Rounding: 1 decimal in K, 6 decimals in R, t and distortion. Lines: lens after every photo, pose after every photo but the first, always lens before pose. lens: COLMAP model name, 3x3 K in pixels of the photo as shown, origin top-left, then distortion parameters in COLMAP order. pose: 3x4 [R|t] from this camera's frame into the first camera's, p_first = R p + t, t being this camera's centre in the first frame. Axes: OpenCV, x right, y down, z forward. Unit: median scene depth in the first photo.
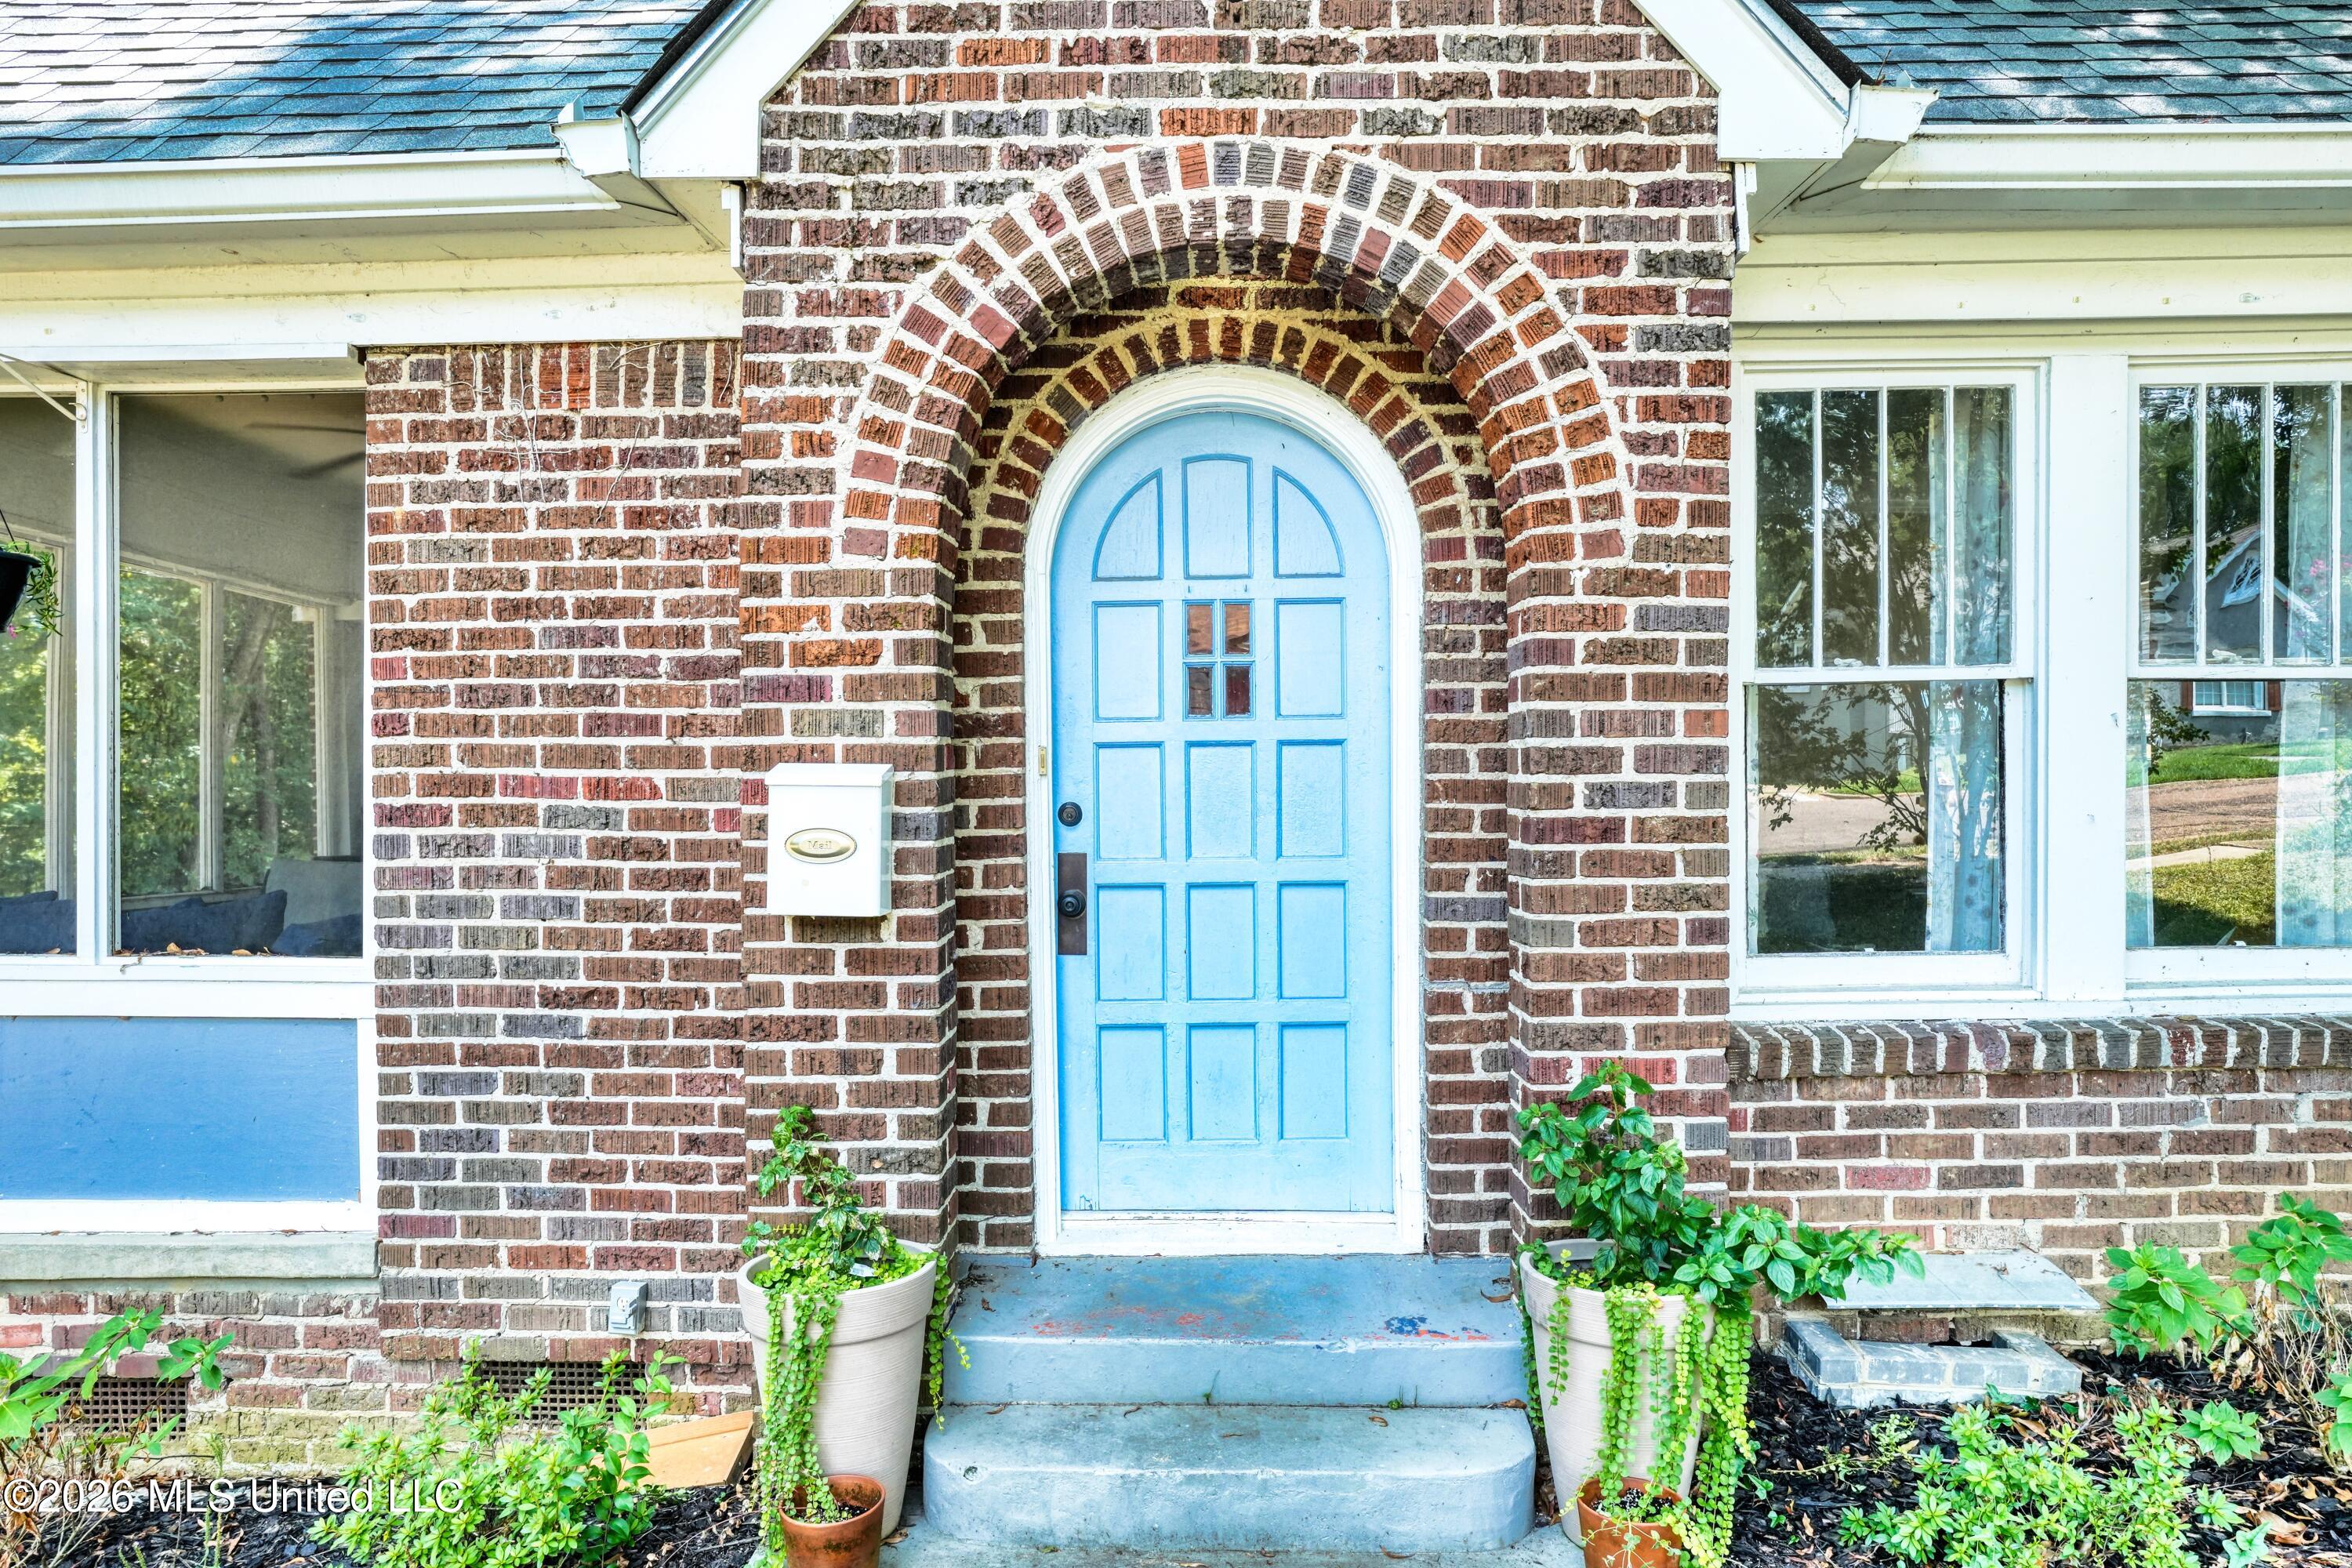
lens RADIAL K [[1422.1, 0, 1180.0], [0, 1422.1, 796.4], [0, 0, 1]] dist [-0.027271, 0.018100]
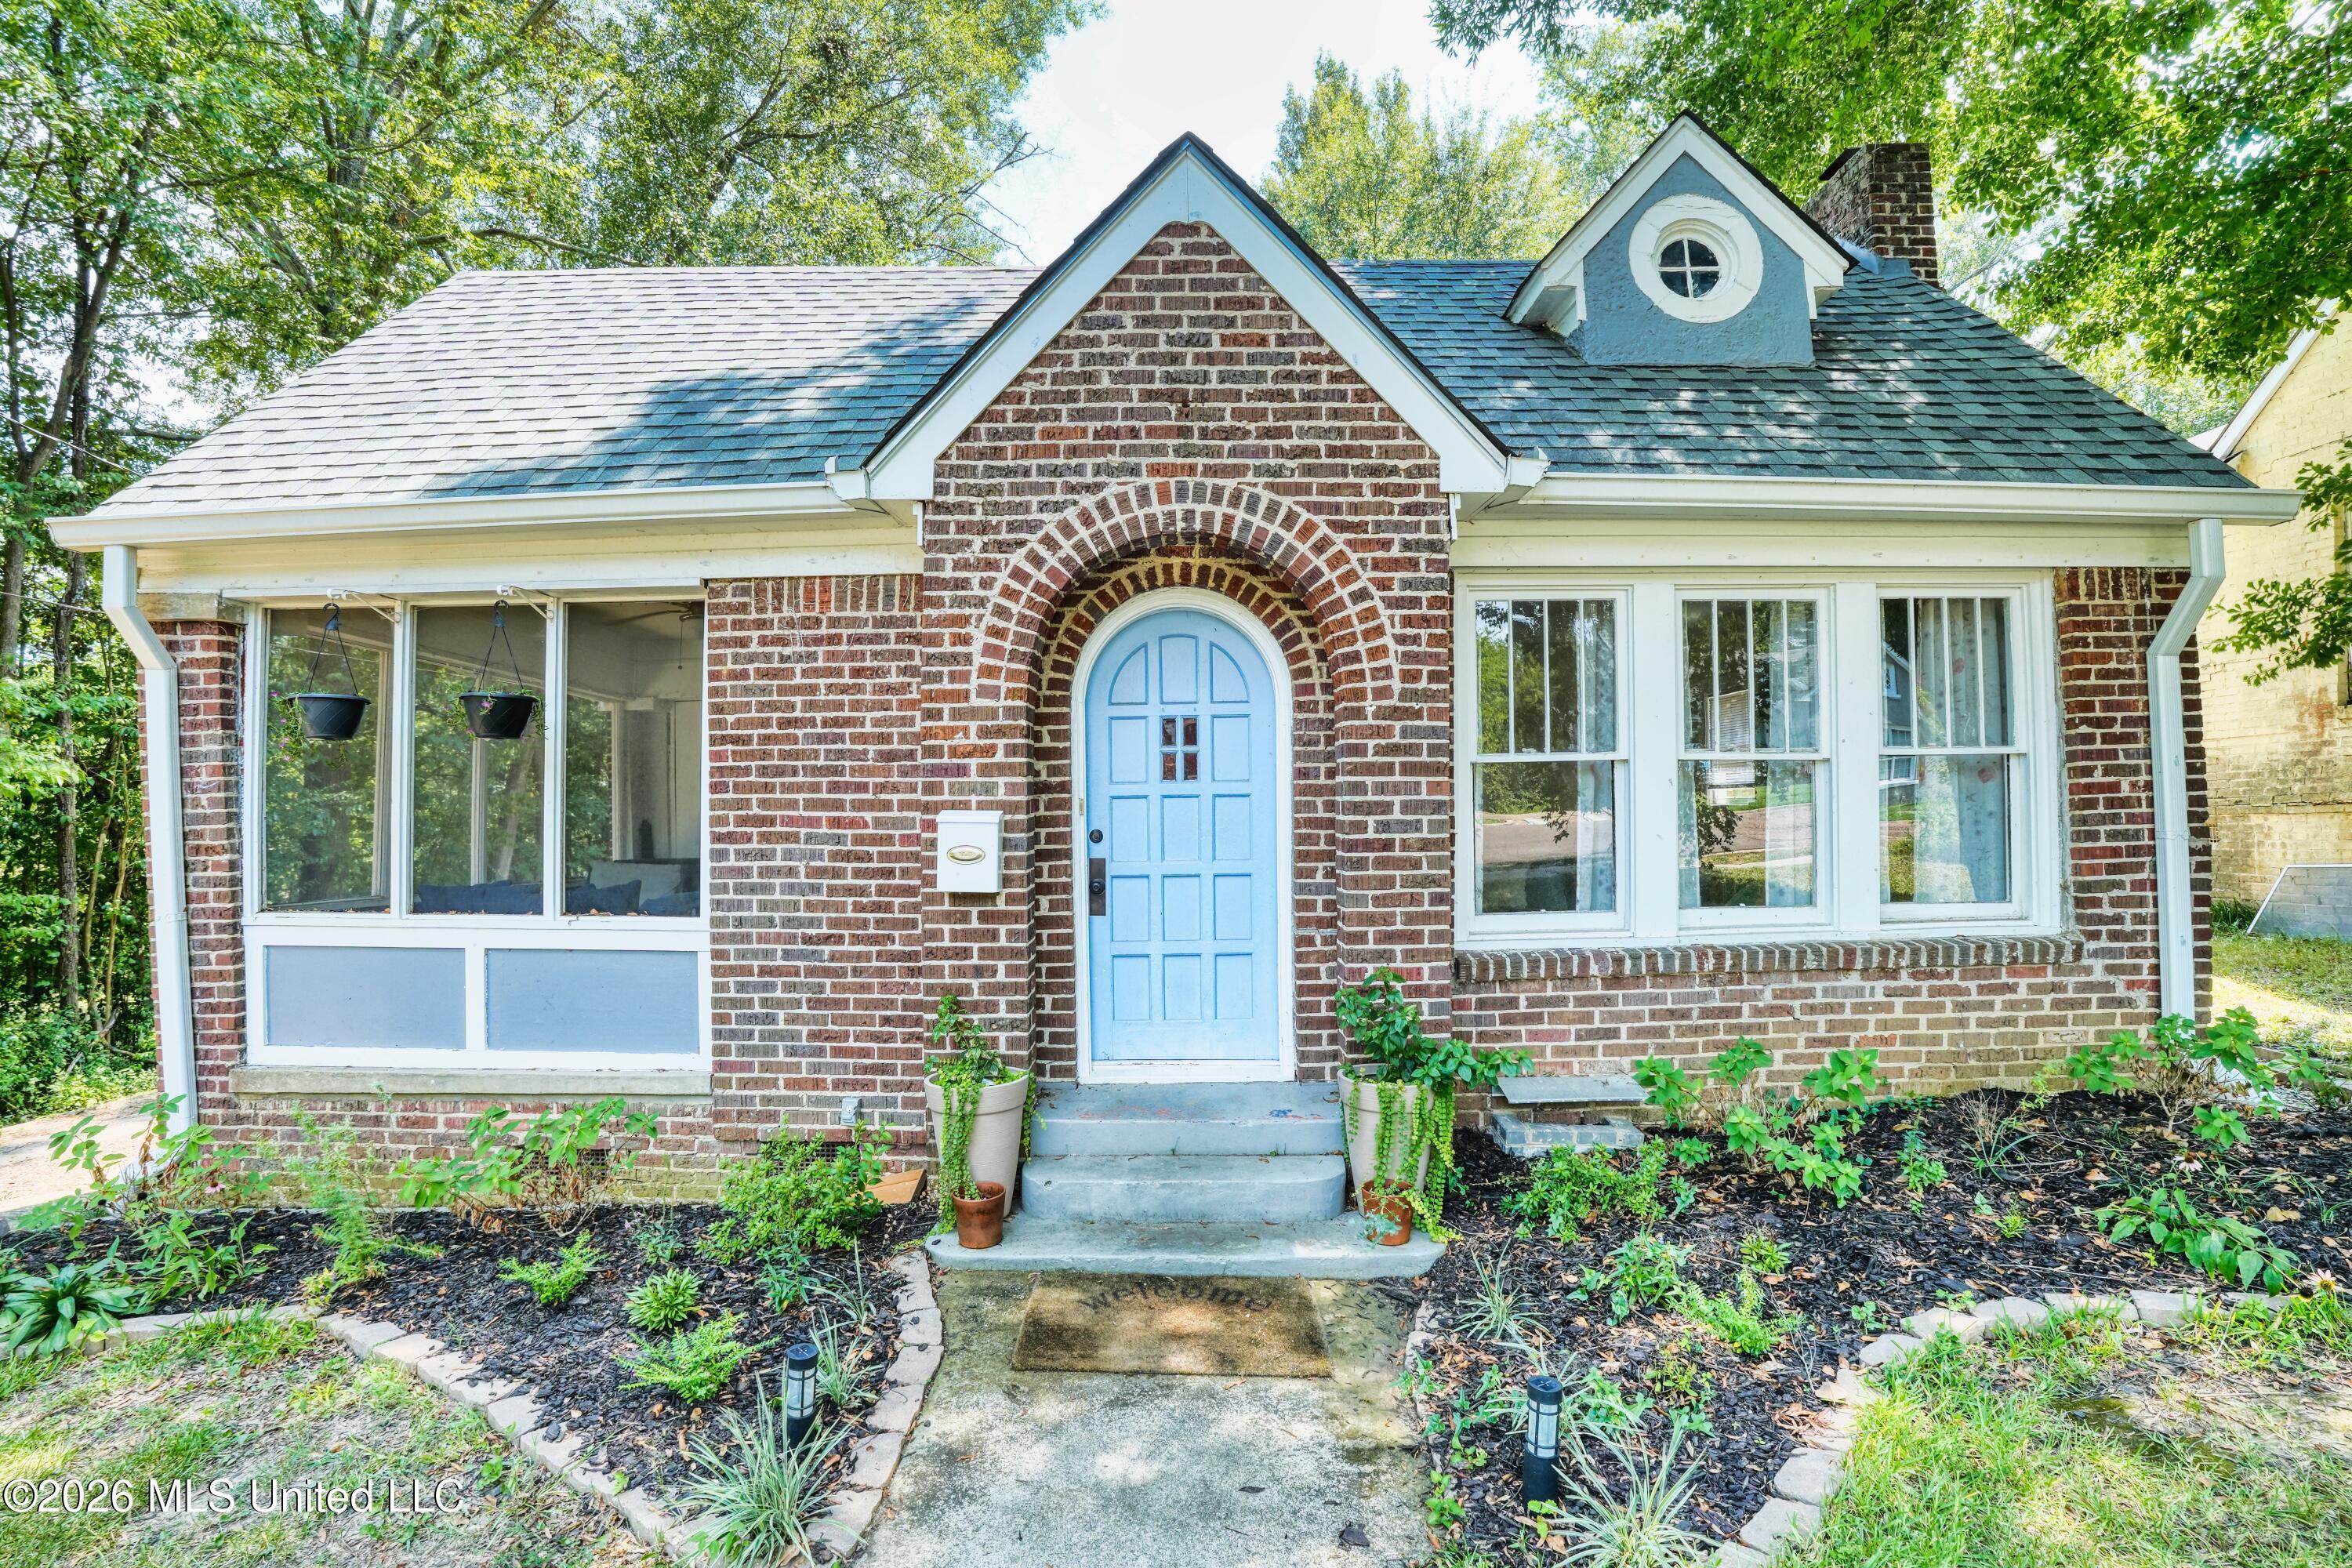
lens RADIAL K [[1032.2, 0, 1172.1], [0, 1032.2, 797.3], [0, 0, 1]] dist [-0.075912, 0.018761]
pose [[0.999937, -0.002074, 0.010990, 0.003951], [0.002269, 0.999839, -0.017816, -0.014459], [-0.010951, 0.017840, 0.999781, -0.324699]]
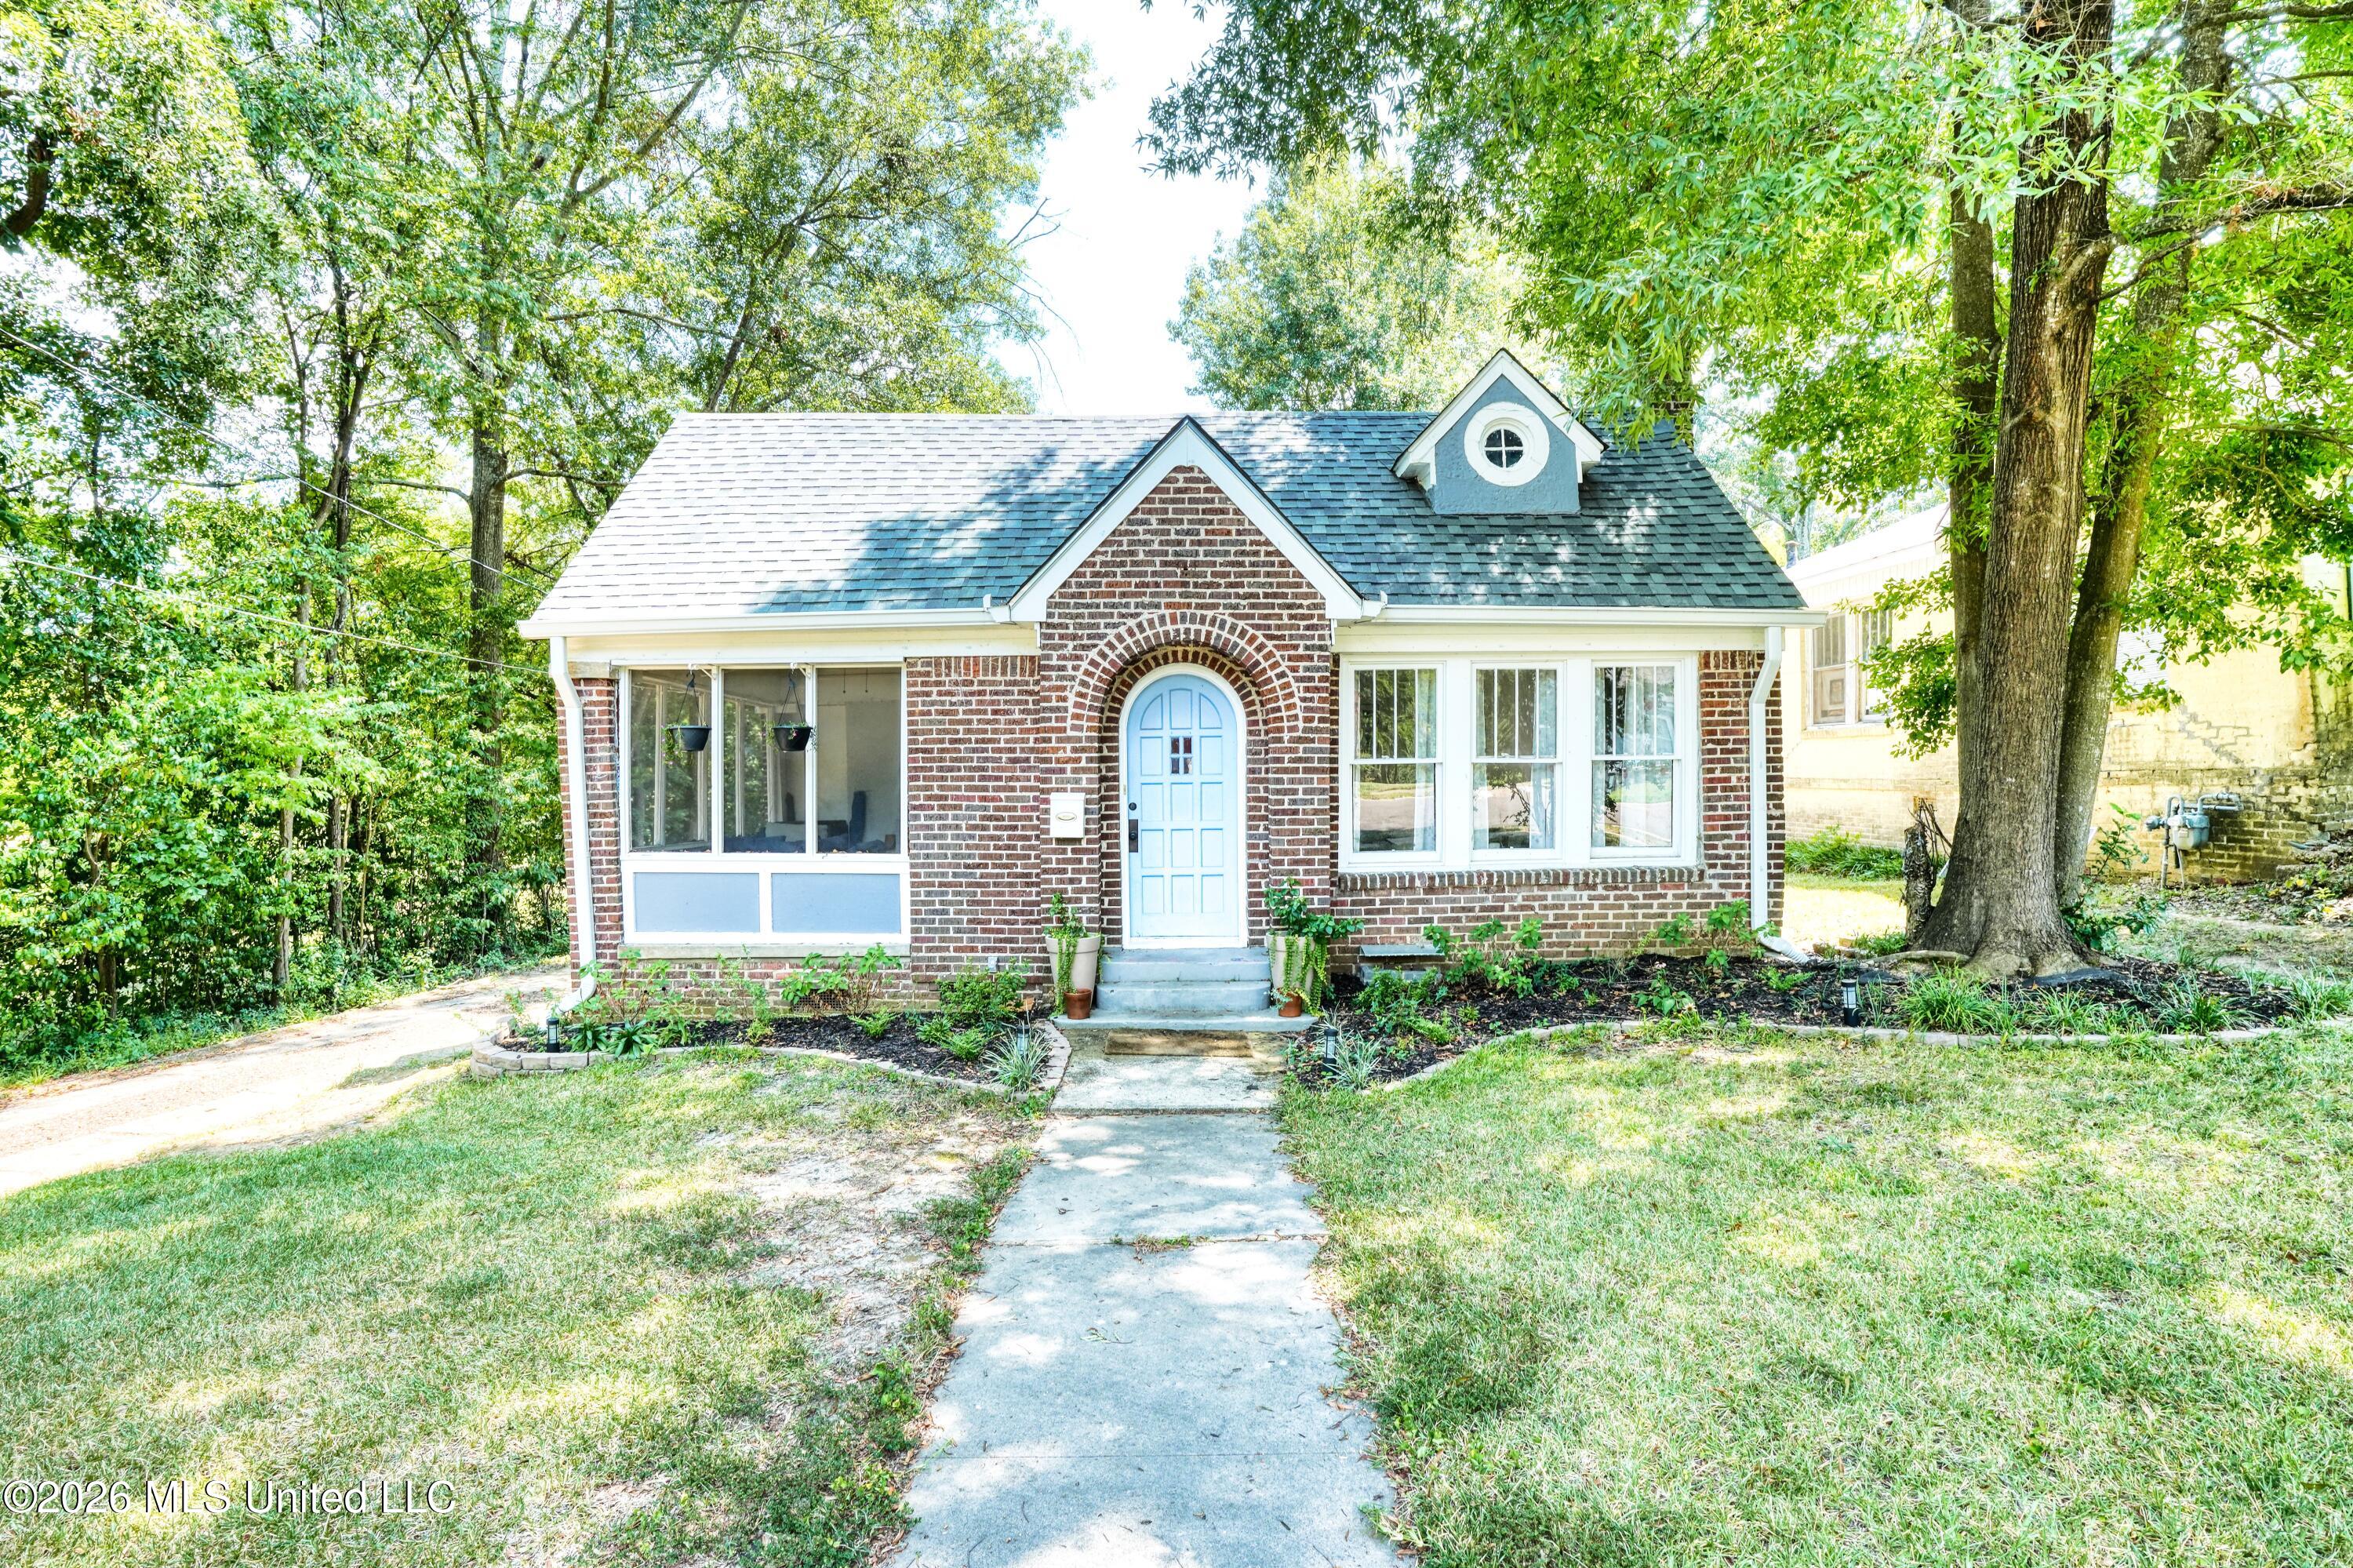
lens RADIAL K [[1032.6, 0, 1172.6], [0, 1032.6, 797.3], [0, 0, 1]] dist [-0.075912, 0.018761]
pose [[0.999883, -0.001193, 0.015269, -0.028695], [0.000936, 0.999857, 0.016860, -0.049659], [-0.015287, -0.016843, 0.999741, -1.361588]]
